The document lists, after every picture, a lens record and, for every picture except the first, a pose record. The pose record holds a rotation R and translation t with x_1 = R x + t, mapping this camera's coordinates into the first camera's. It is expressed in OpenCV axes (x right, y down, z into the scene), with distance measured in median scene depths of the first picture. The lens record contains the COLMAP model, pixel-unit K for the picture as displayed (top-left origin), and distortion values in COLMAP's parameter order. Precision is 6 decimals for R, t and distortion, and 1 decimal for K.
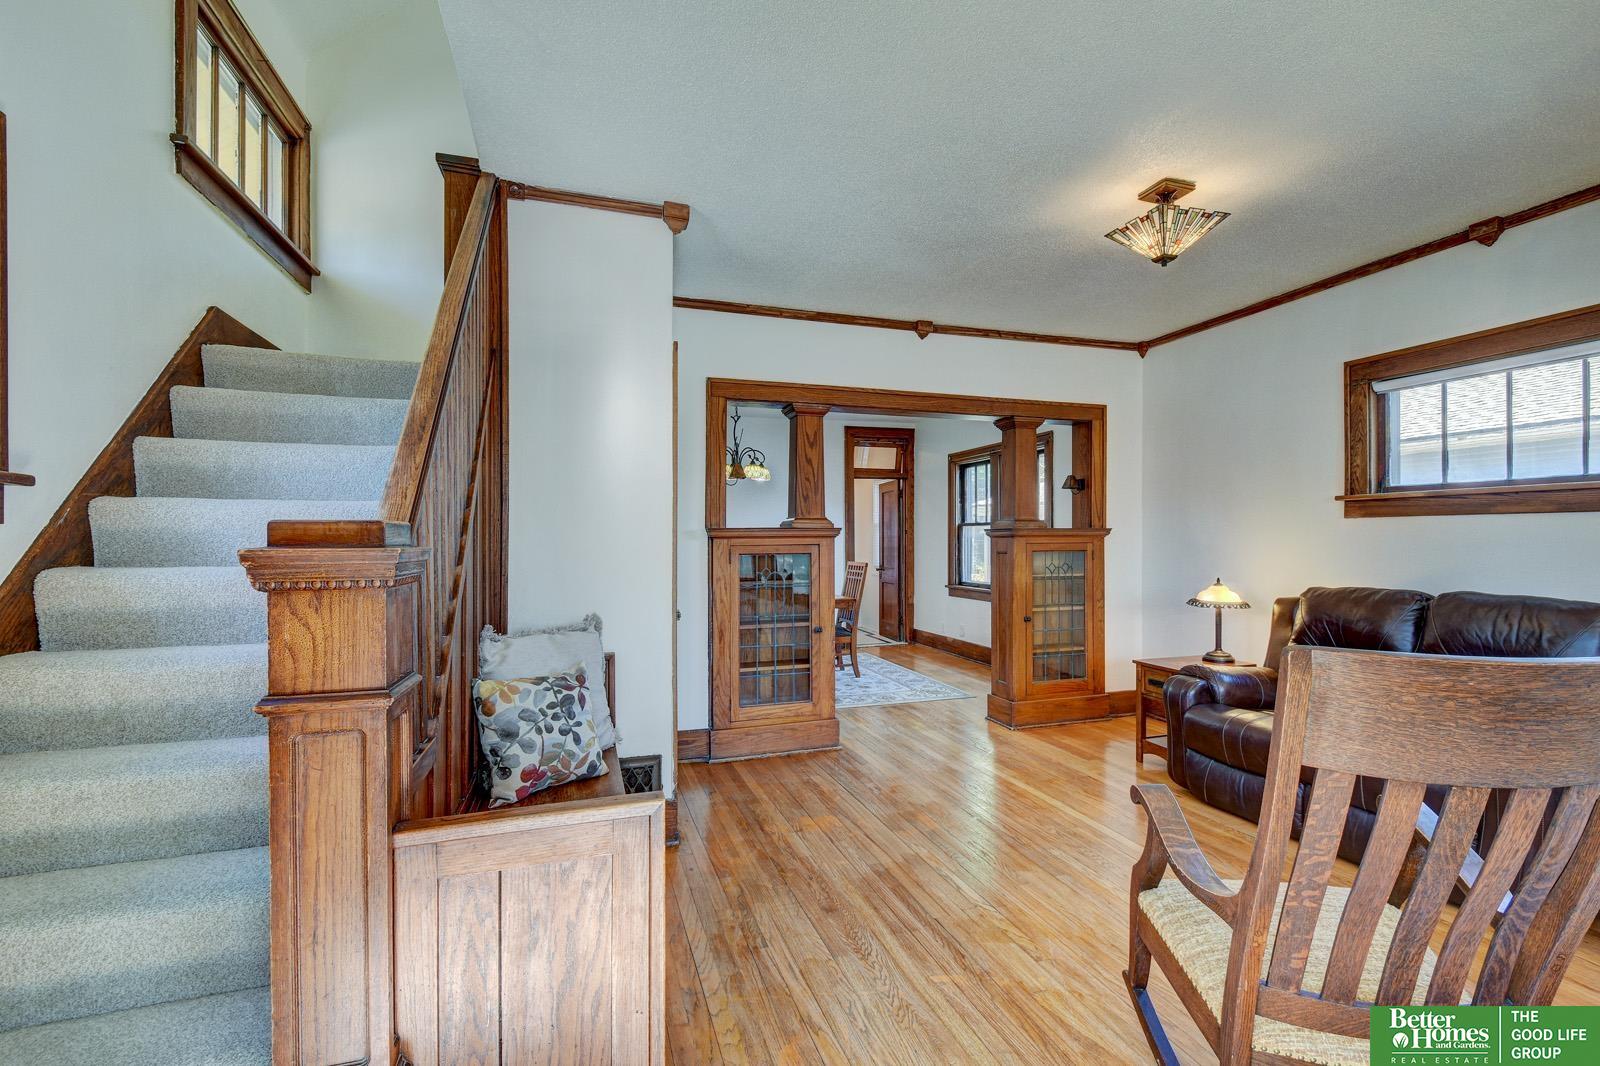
lens RADIAL K [[710.1, 0, 817.2], [0, 710.1, 544.2], [0, 0, 1]] dist [0.000908, -0.005598]
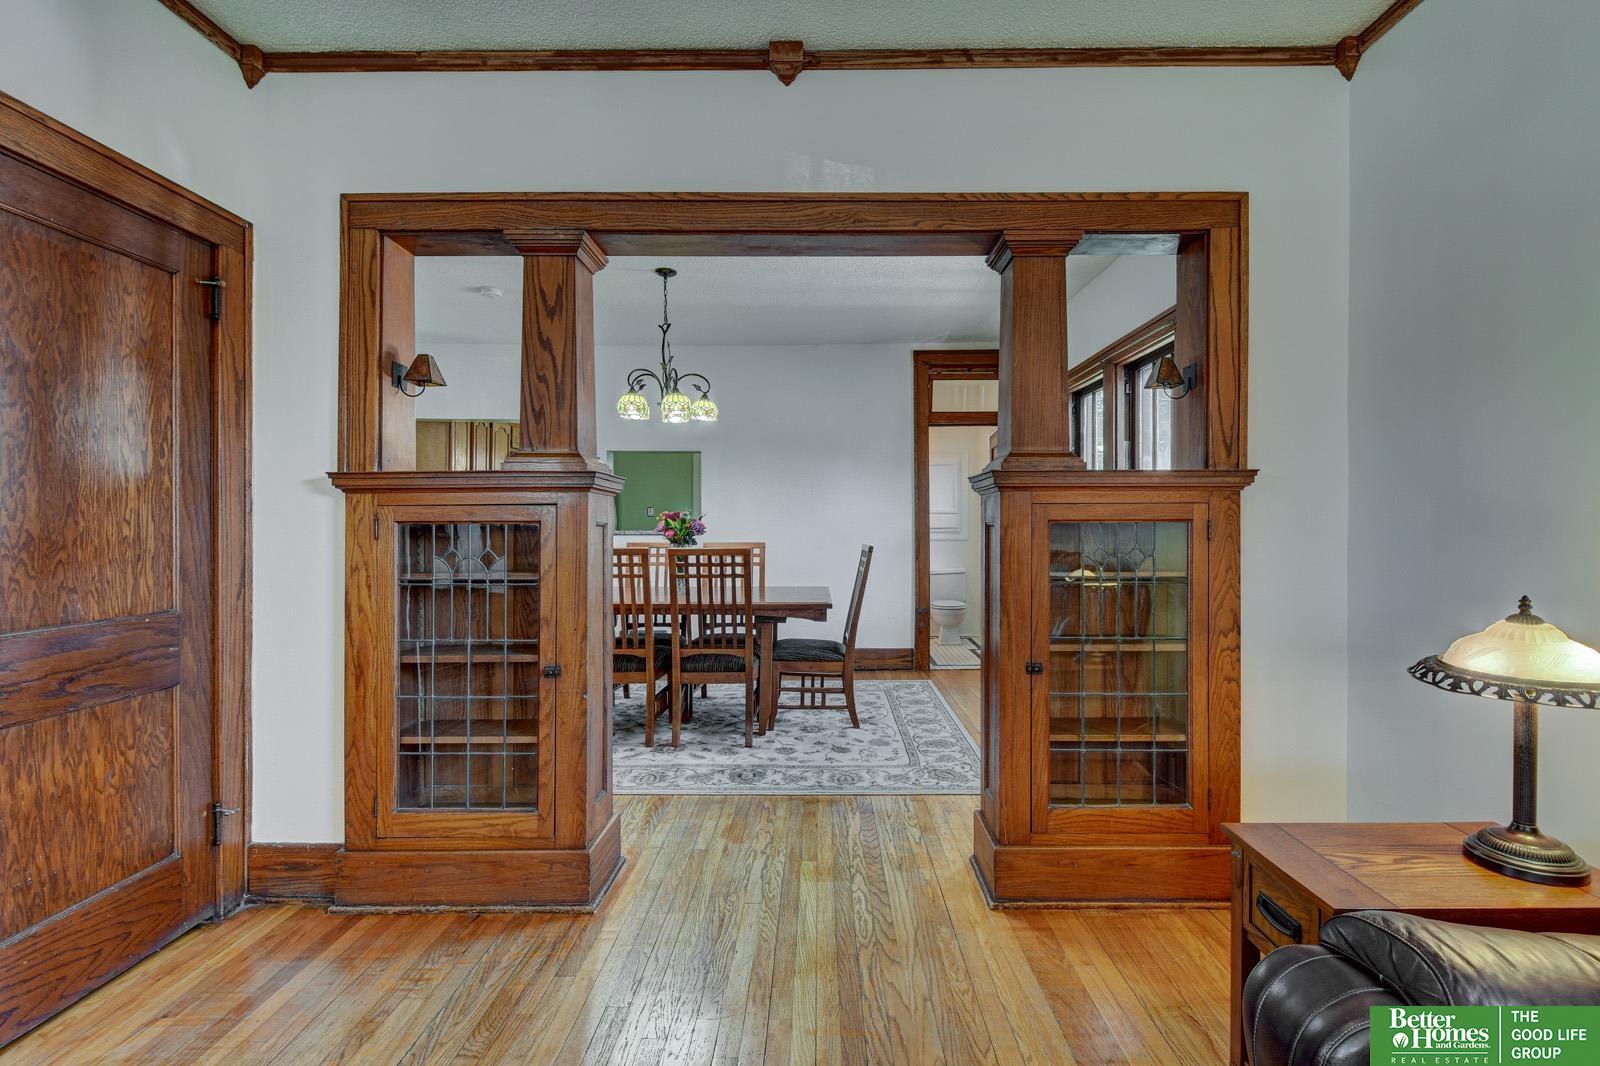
lens RADIAL K [[727.5, 0, 827.1], [0, 727.5, 529.8], [0, 0, 1]] dist [-0.000592, -0.000086]
pose [[0.947607, 0.003469, -0.319419, 0.362769], [-0.003430, 0.999994, 0.000683, 0.018057], [0.319419, 0.000448, 0.947613, 0.579925]]
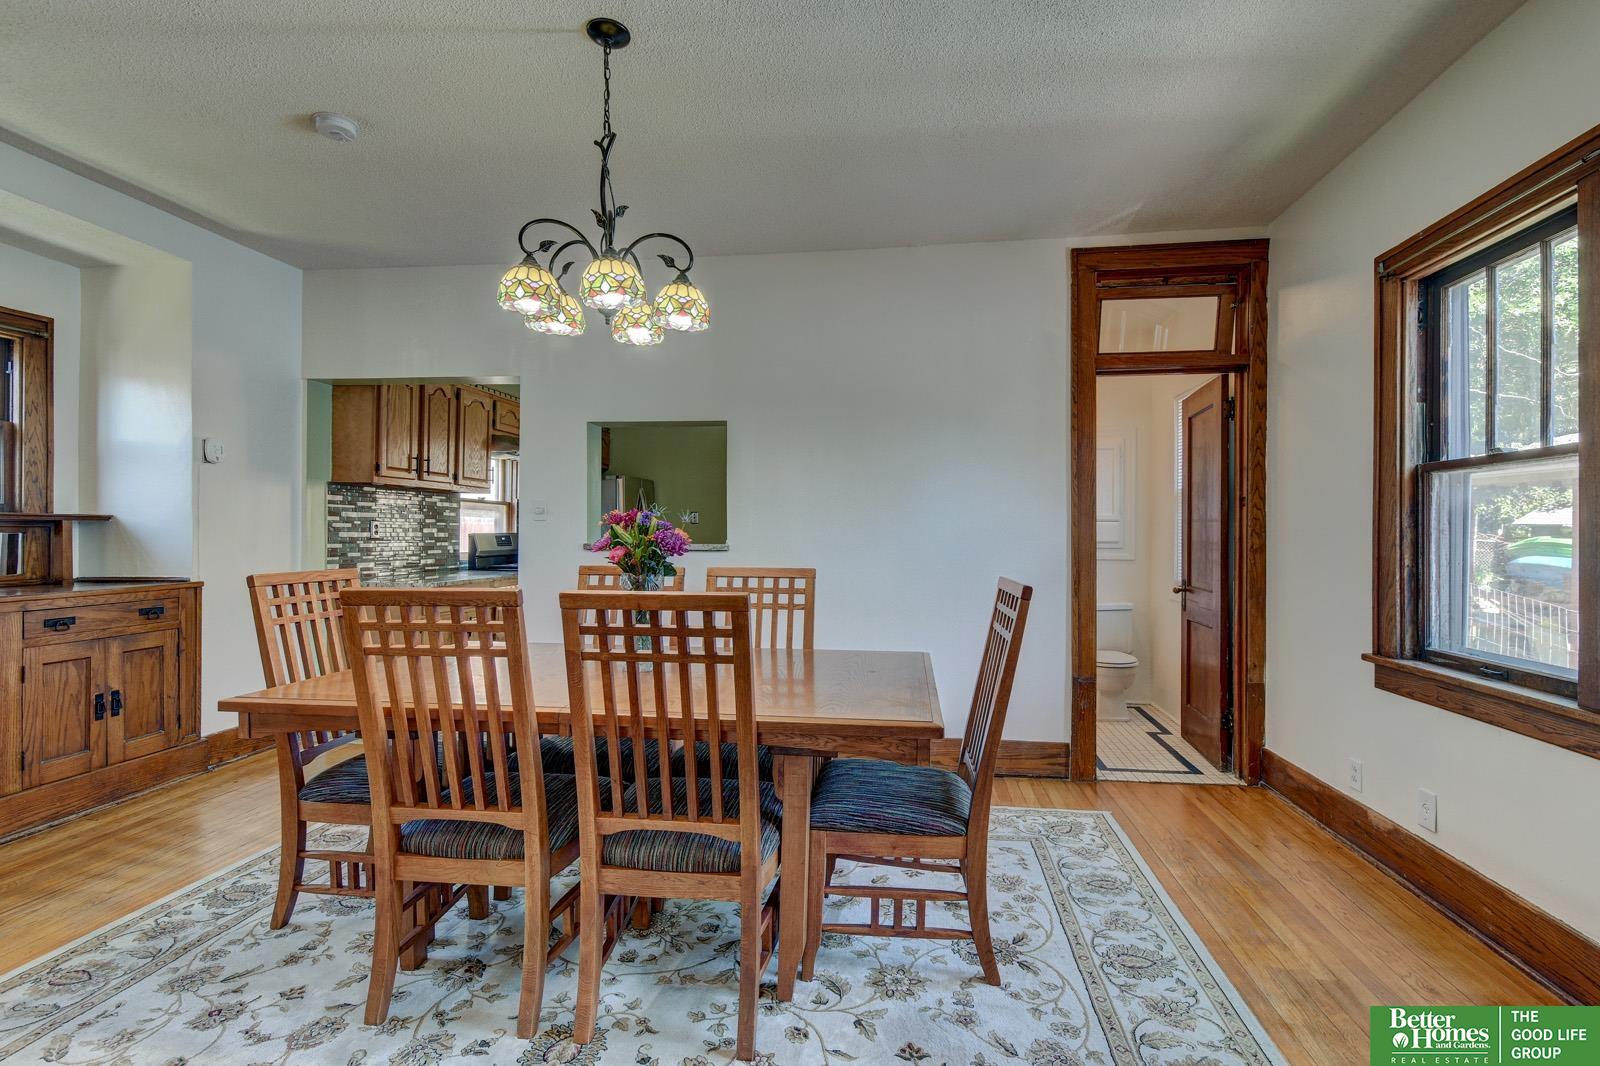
lens RADIAL K [[727.5, 0, 827.1], [0, 727.5, 529.8], [0, 0, 1]] dist [-0.000592, -0.000086]
pose [[0.899331, 0.004630, -0.437244, 0.190064], [-0.010598, 0.999881, -0.011211, 0.011898], [0.437140, 0.014716, 0.899273, 1.072260]]
